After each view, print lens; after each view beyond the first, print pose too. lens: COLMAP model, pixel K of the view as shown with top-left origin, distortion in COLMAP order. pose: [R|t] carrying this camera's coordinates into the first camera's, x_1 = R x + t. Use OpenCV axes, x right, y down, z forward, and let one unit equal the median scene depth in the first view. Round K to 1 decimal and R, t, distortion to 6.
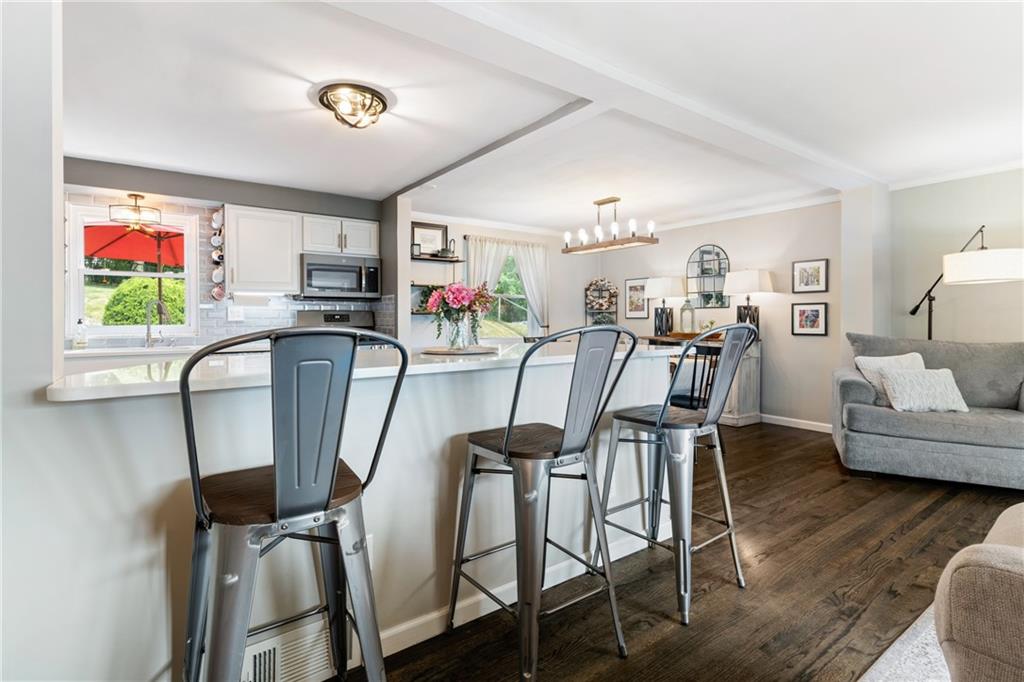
lens RADIAL K [[493.3, 0, 510.9], [0, 493.3, 320.0], [0, 0, 1]] dist [-0.001434, 0.000345]
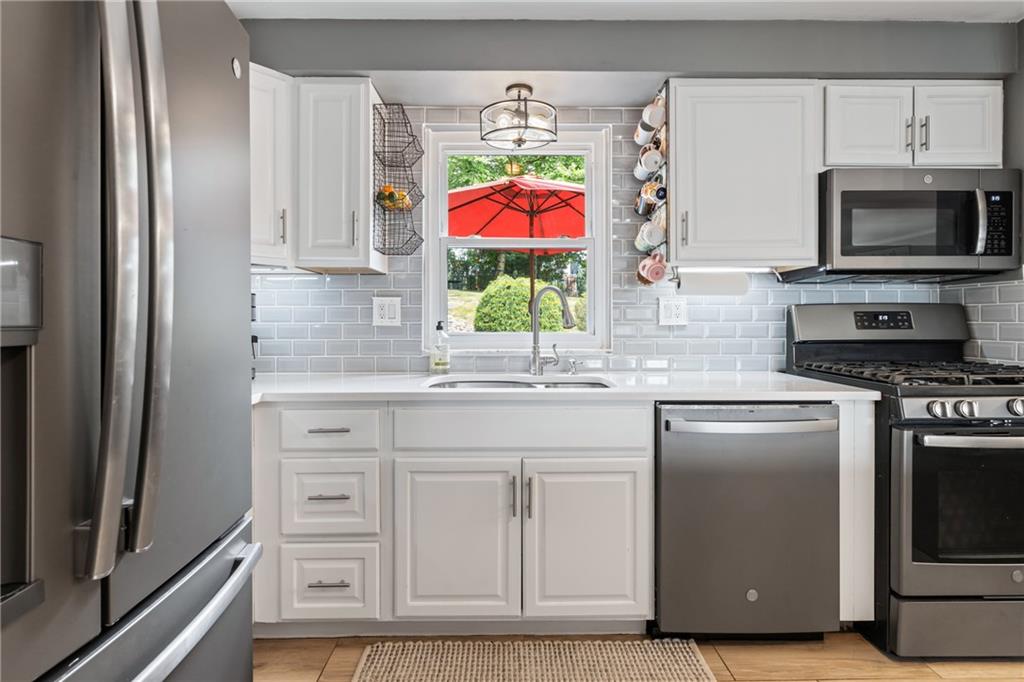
lens RADIAL K [[493.3, 0, 510.9], [0, 493.3, 320.0], [0, 0, 1]] dist [-0.001434, 0.000345]
pose [[0.814161, 0.001513, -0.580638, -0.395049], [-0.003356, 0.999992, -0.002099, -0.002273], [0.580630, 0.003657, 0.814159, 0.484076]]
